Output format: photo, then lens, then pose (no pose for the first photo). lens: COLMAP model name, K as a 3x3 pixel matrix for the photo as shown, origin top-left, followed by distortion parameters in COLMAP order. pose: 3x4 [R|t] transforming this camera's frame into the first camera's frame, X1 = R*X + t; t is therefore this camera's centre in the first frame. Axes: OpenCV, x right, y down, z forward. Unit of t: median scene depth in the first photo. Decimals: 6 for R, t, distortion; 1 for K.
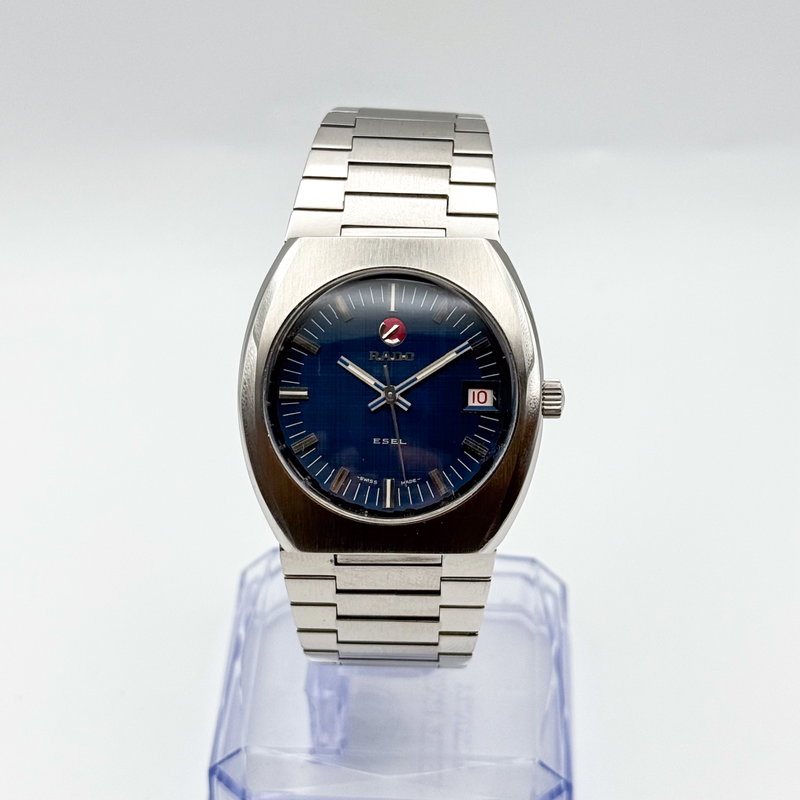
lens RADIAL K [[1941.6, 0, 400.0], [0, 1941.6, 400.0], [0, 0, 1]] dist [0.024986, -0.051441]
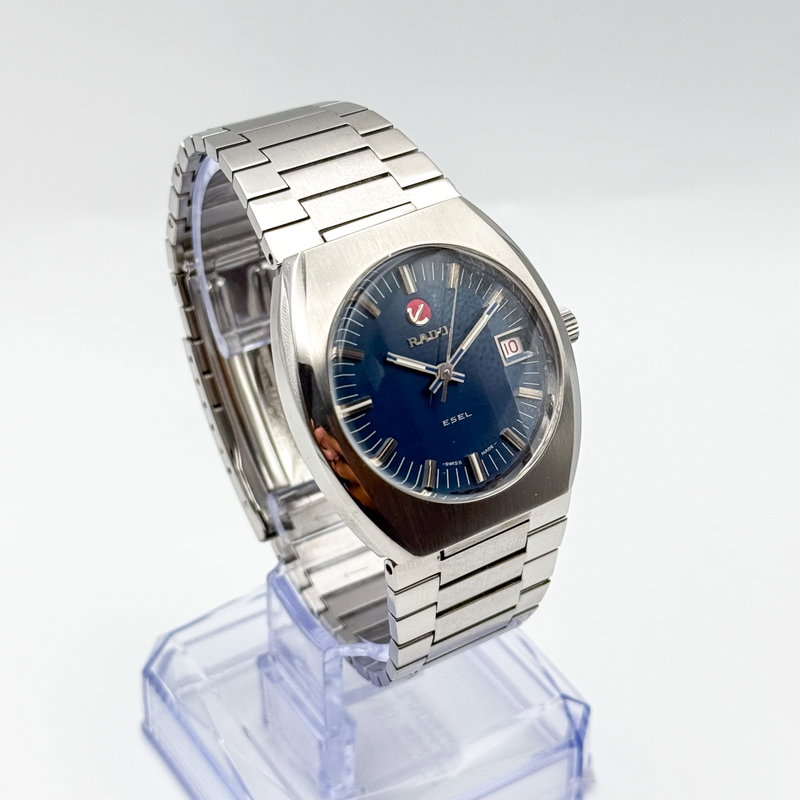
lens RADIAL K [[1941.6, 0, 400.0], [0, 1941.6, 400.0], [0, 0, 1]] dist [0.024986, -0.051441]
pose [[0.821231, -0.339703, 0.458455, -0.470889], [0.353320, 0.933646, 0.058905, -0.054736], [-0.448045, 0.113607, 0.886763, 0.139700]]
